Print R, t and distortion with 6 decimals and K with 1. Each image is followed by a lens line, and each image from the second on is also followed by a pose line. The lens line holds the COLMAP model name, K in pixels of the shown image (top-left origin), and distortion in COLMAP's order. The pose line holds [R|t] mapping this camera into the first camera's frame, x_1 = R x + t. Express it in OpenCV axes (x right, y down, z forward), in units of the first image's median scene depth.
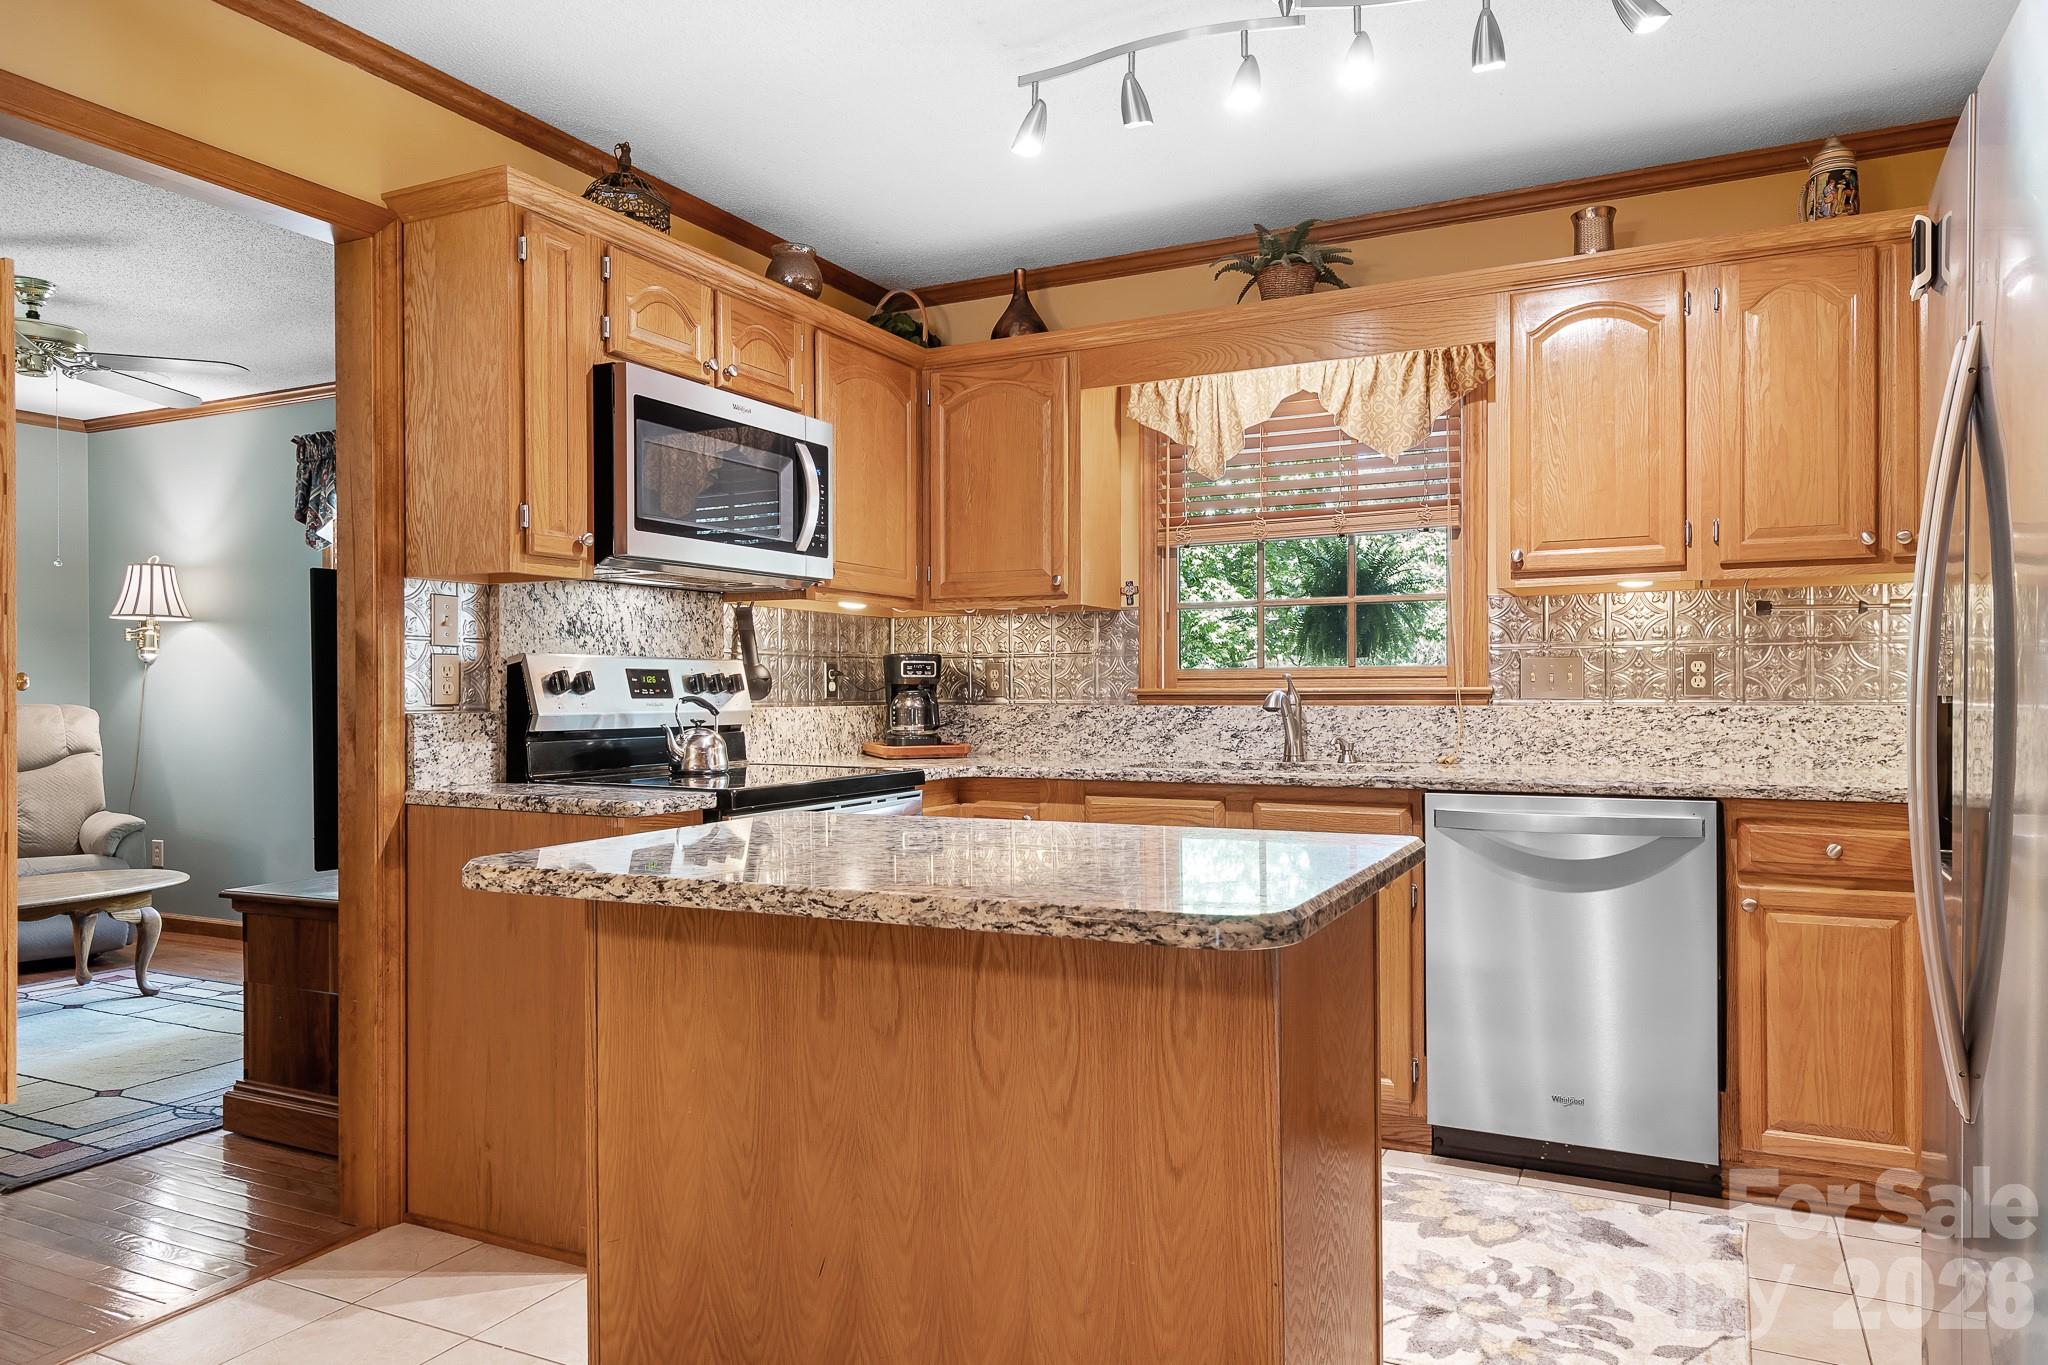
lens RADIAL K [[1359.8, 0, 1024.6], [0, 1359.8, 685.2], [0, 0, 1]] dist [-0.005798, 0.008674]
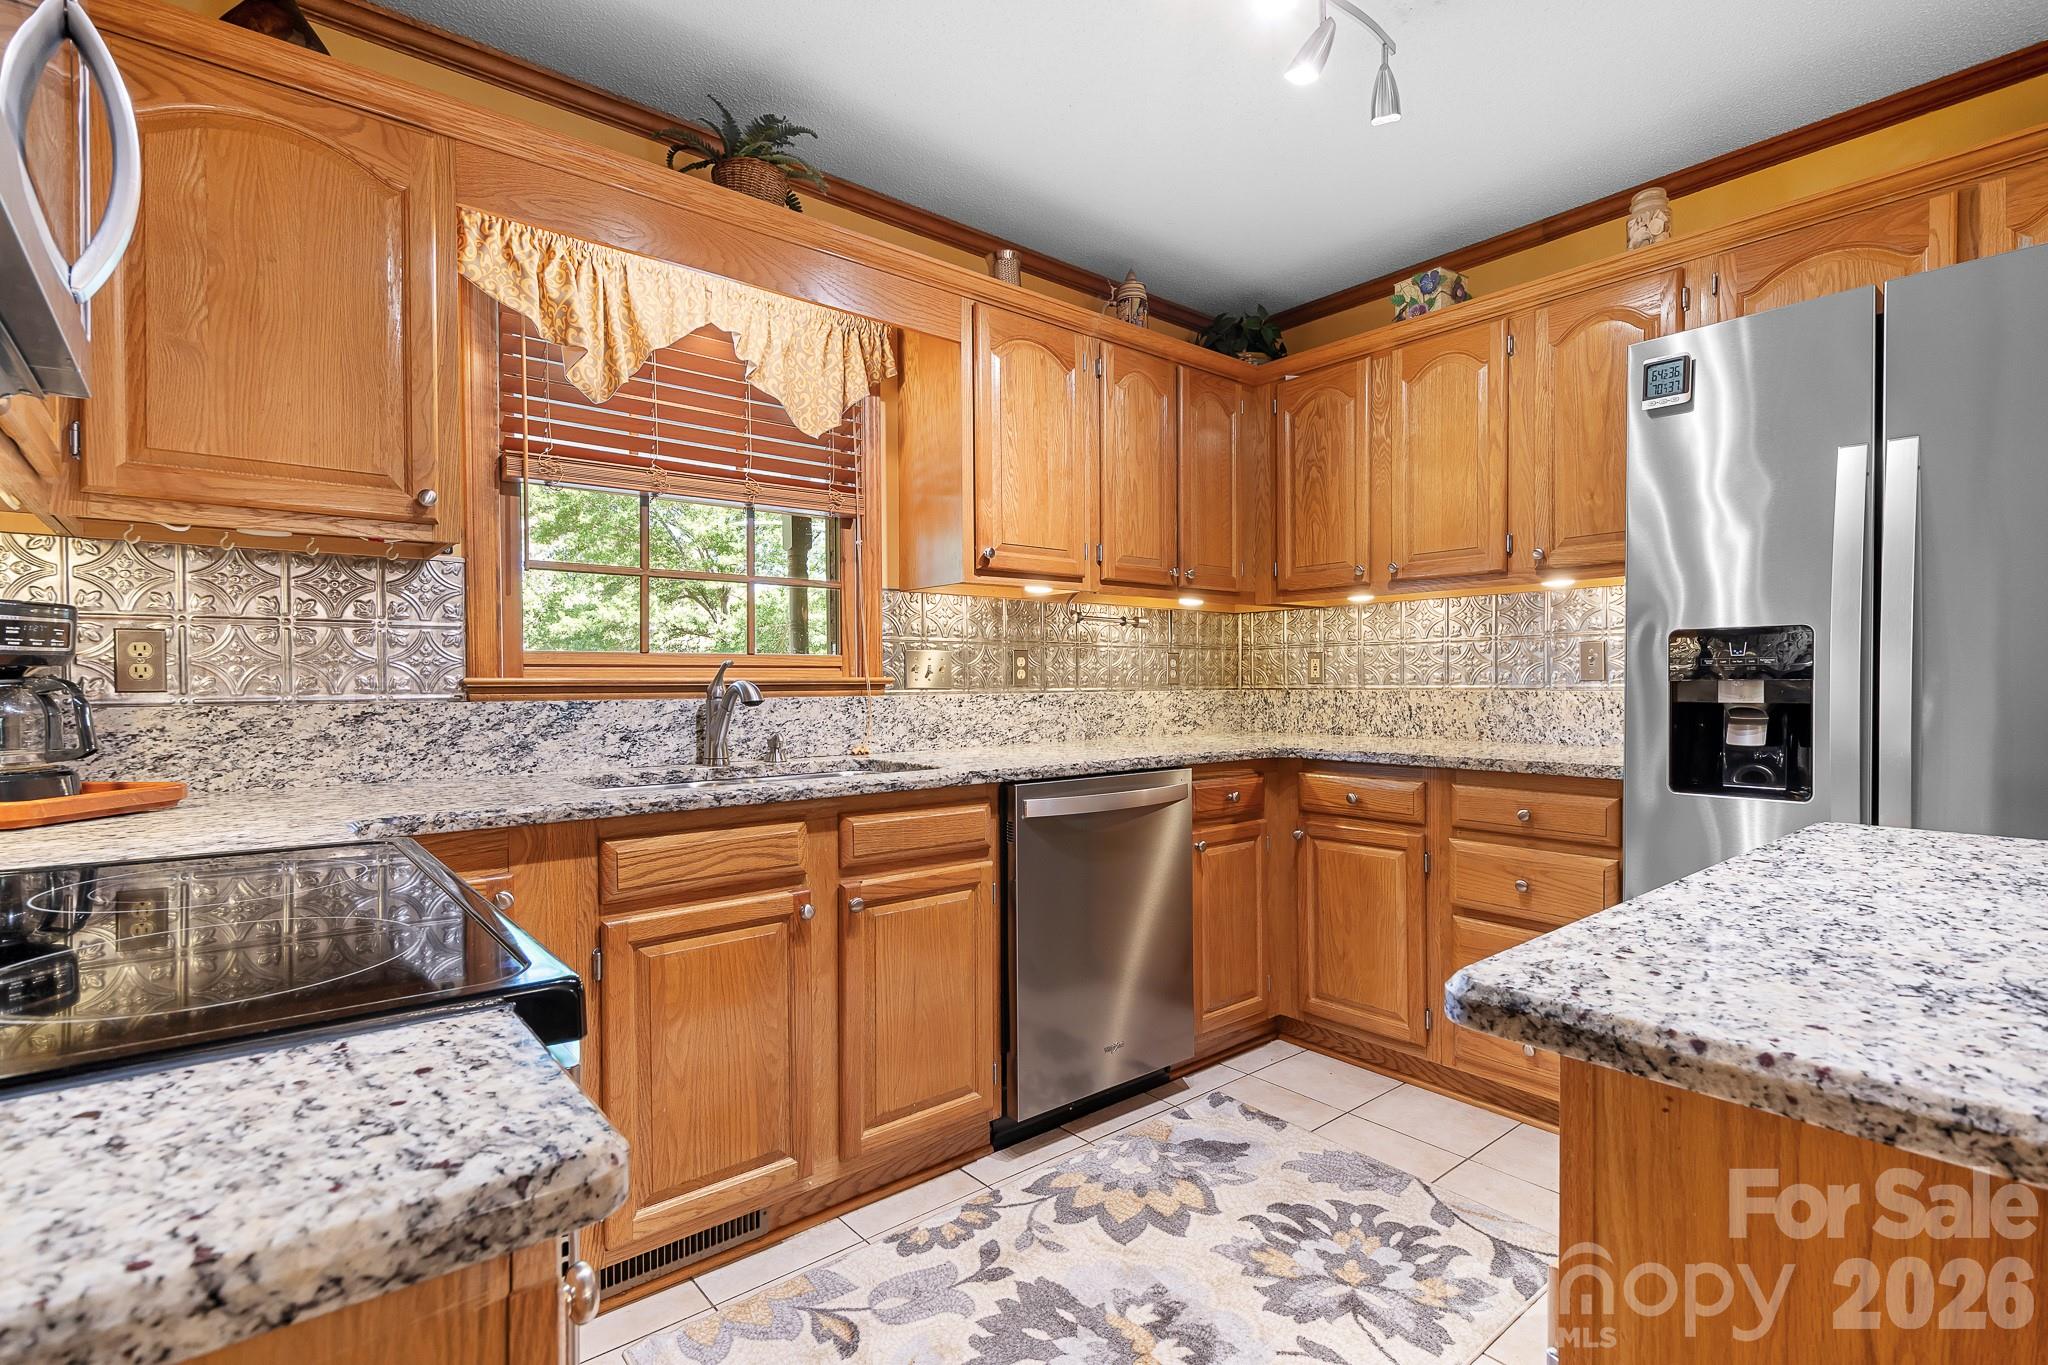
lens RADIAL K [[961.4, 0, 1024.2], [0, 961.4, 695.2], [0, 0, 1]] dist [0.011762, -0.001040]
pose [[0.392439, -0.011009, 0.919712, -0.314410], [-0.000813, 0.999924, 0.012316, 0.006270], [-0.919778, -0.005581, 0.392400, 0.677068]]
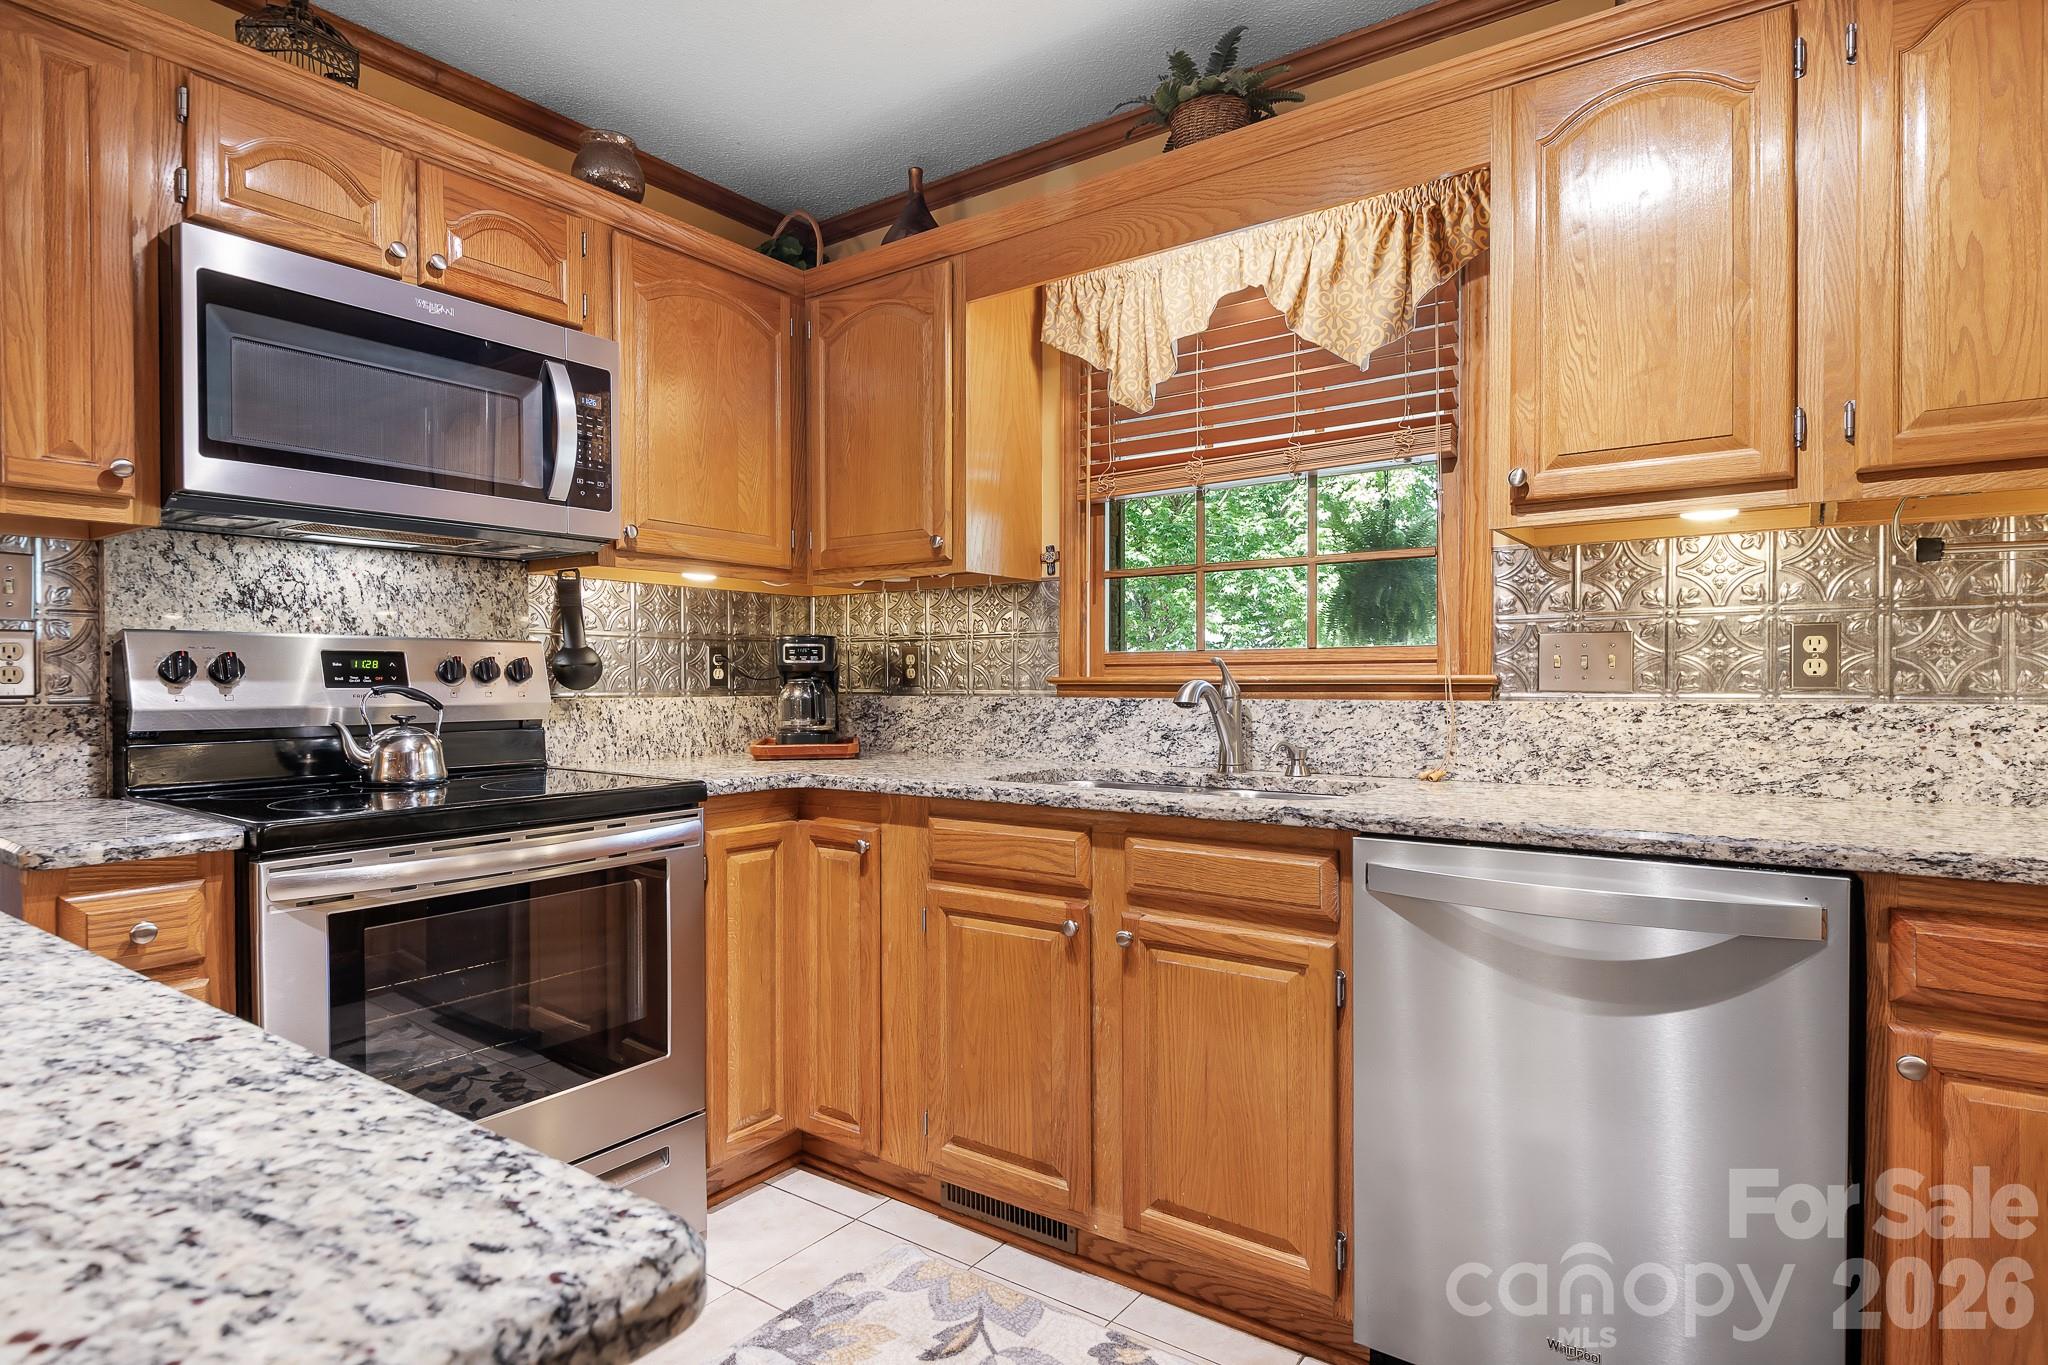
lens RADIAL K [[1097.6, 0, 1028.4], [0, 1097.6, 689.1], [0, 0, 1]] dist [0.003145, -0.008744]
pose [[0.987546, 0.002873, -0.157302, 0.208864], [-0.000808, 0.999913, 0.013191, 0.001527], [0.157326, -0.012900, 0.987463, 0.426464]]
